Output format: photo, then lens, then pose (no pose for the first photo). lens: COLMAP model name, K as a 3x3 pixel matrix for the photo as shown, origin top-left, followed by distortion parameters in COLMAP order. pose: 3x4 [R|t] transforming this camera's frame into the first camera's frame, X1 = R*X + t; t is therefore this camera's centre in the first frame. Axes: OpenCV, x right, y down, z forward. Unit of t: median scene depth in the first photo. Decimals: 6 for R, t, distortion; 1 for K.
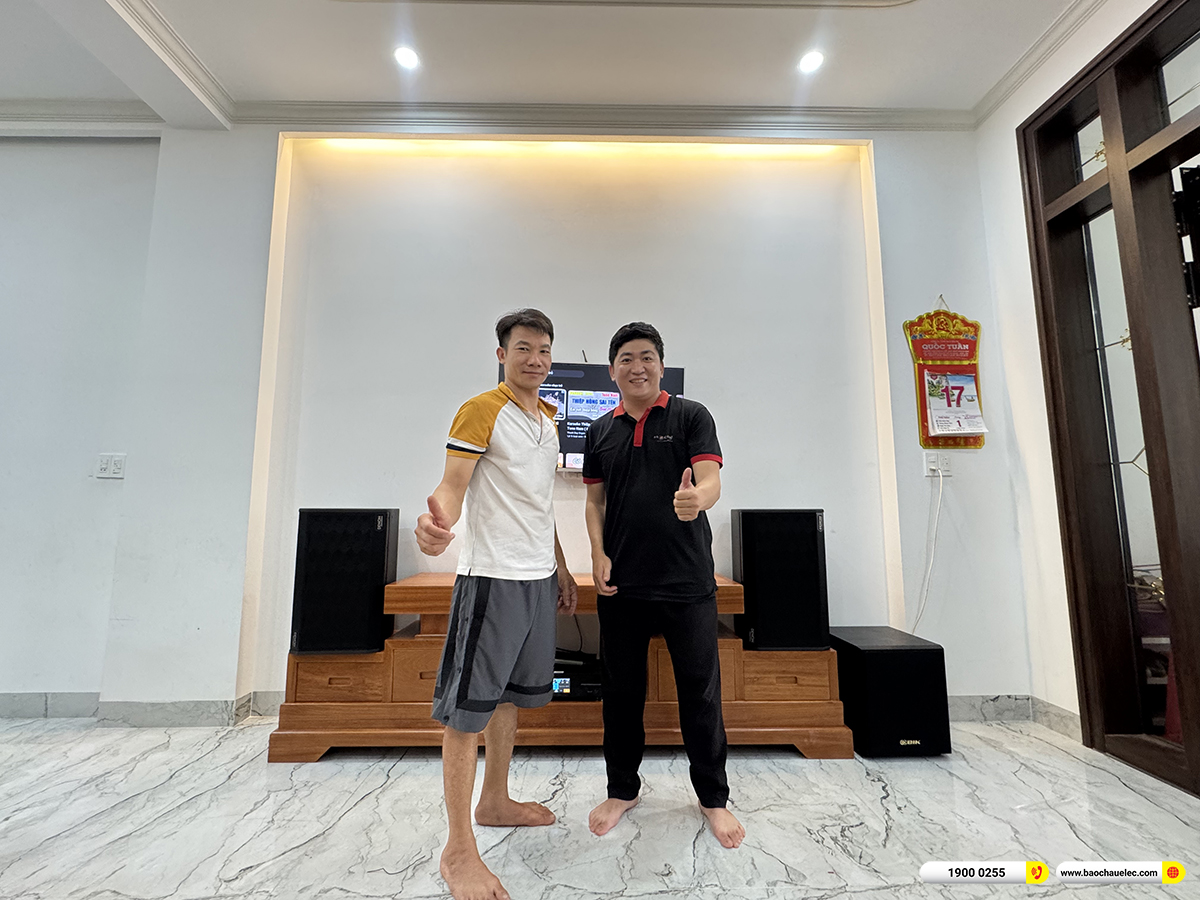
lens RADIAL K [[520.3, 0, 600.0], [0, 520.3, 450.0], [0, 0, 1]] dist [0.001300, 0.000124]
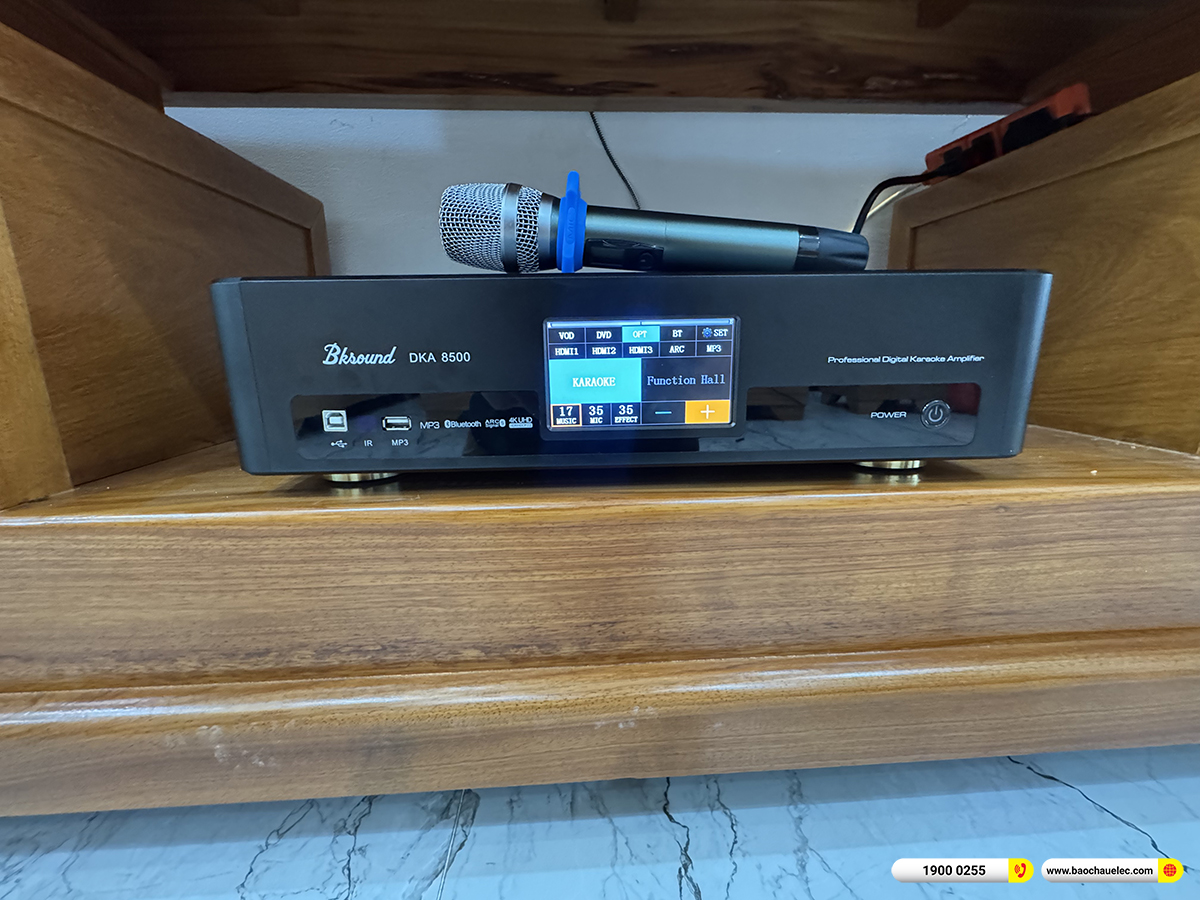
lens RADIAL K [[481.9, 0, 600.0], [0, 481.9, 450.0], [0, 0, 1]] dist [0.000000, -0.000002]
pose [[0.999104, -0.023832, 0.034975, -0.095446], [0.011023, 0.944401, 0.328612, 0.432697], [-0.040862, -0.327932, 0.943817, 0.886939]]
